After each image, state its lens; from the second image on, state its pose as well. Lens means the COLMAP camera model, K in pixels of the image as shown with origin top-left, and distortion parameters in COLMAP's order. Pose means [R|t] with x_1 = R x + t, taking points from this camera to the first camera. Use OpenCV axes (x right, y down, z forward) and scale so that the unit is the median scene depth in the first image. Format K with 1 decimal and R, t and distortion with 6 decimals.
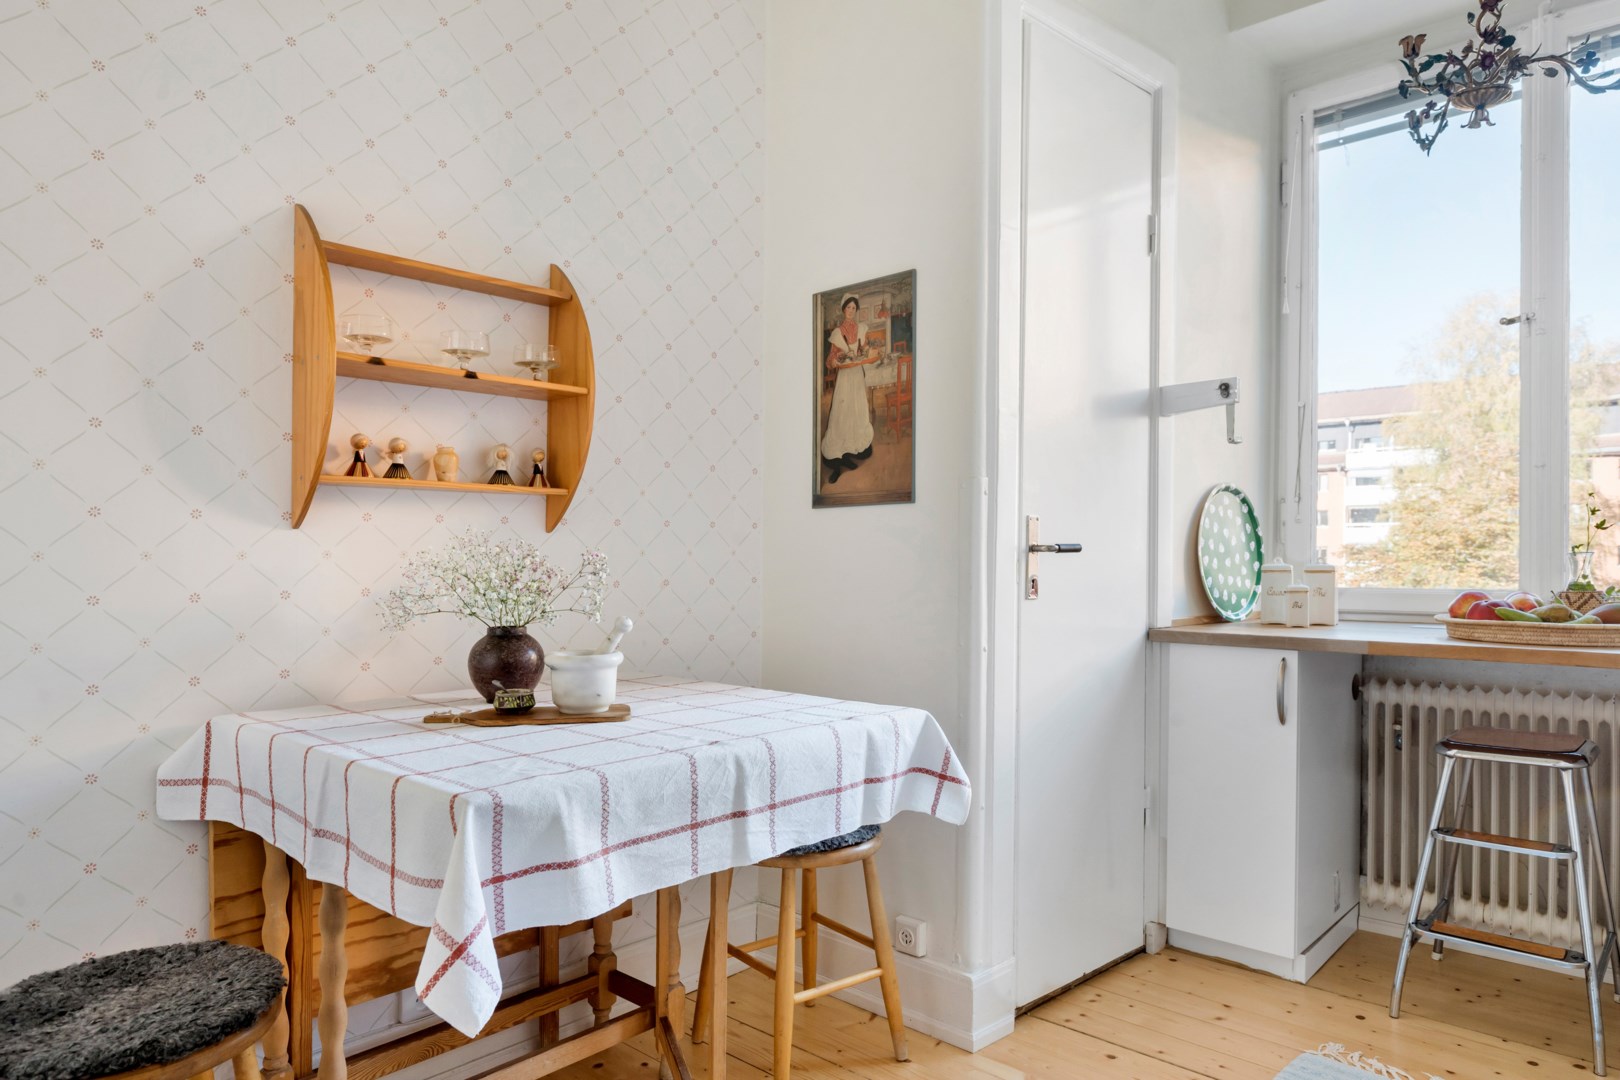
lens RADIAL K [[1021.8, 0, 808.2], [0, 1021.8, 559.2], [0, 0, 1]] dist [0.000054, -0.000540]
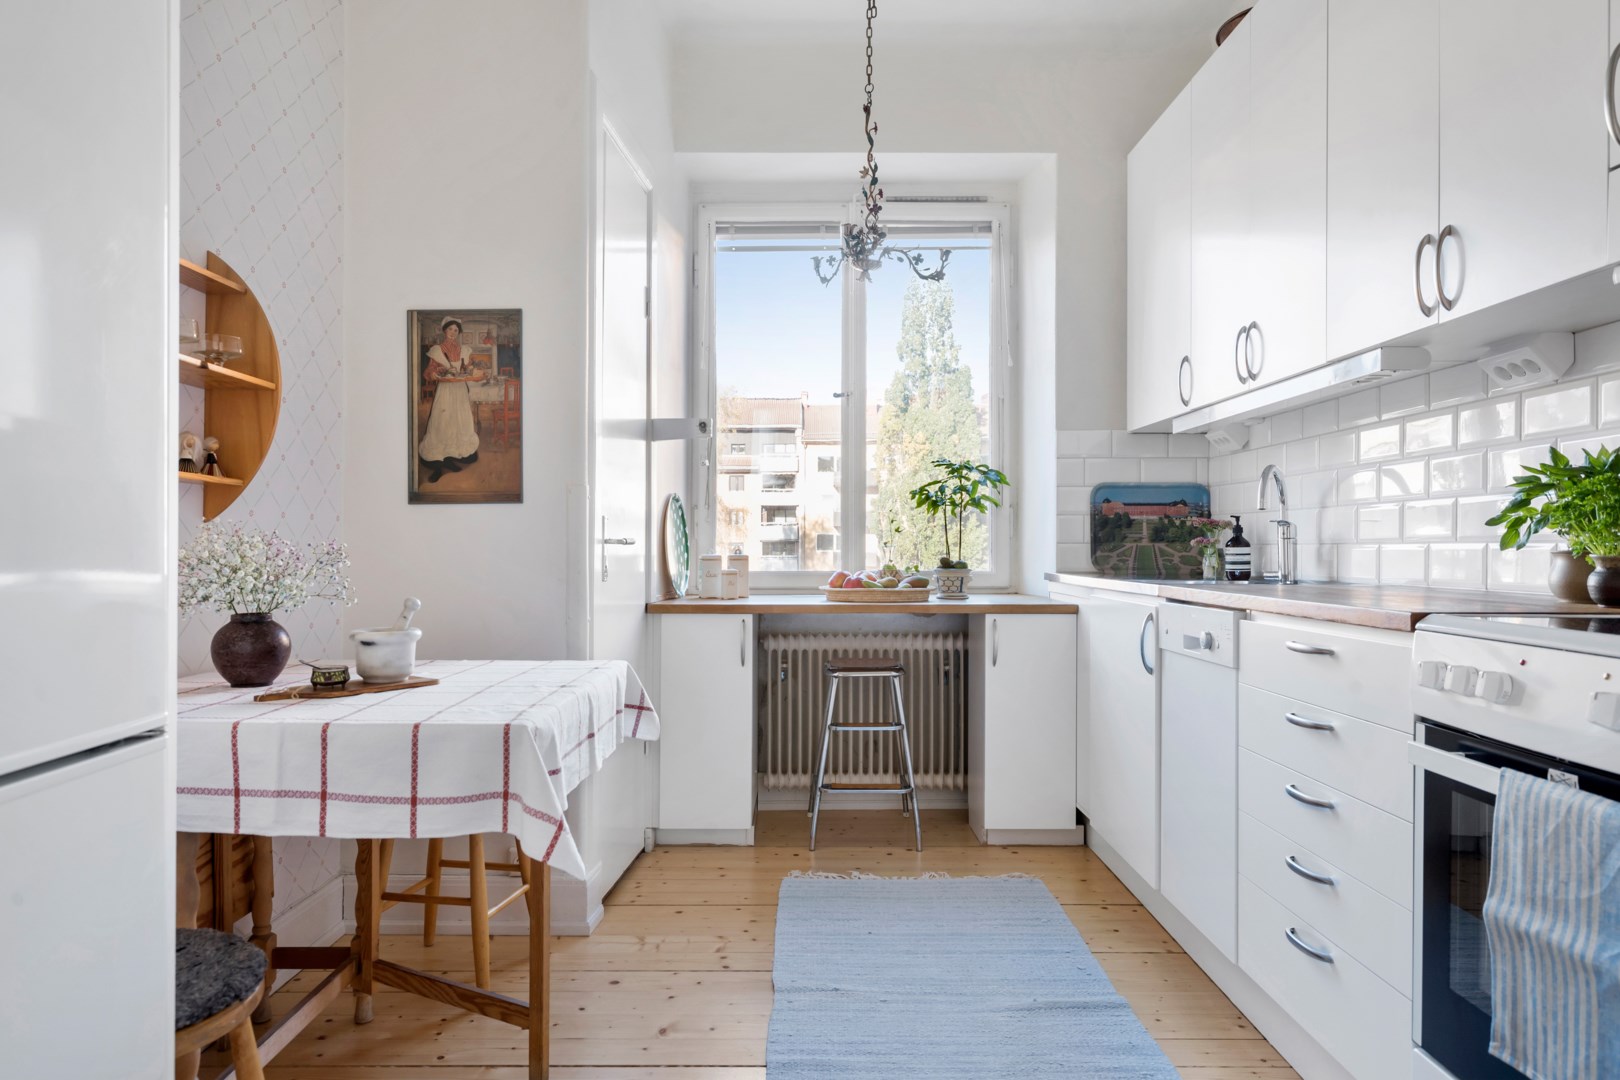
lens RADIAL K [[1021.8, 0, 808.2], [0, 1021.8, 559.2], [0, 0, 1]] dist [0.000054, -0.000540]
pose [[0.733800, -0.005417, 0.679344, -0.447398], [0.002525, 0.999983, 0.005247, 0.005403], [-0.679360, -0.002135, 0.733802, -0.109403]]
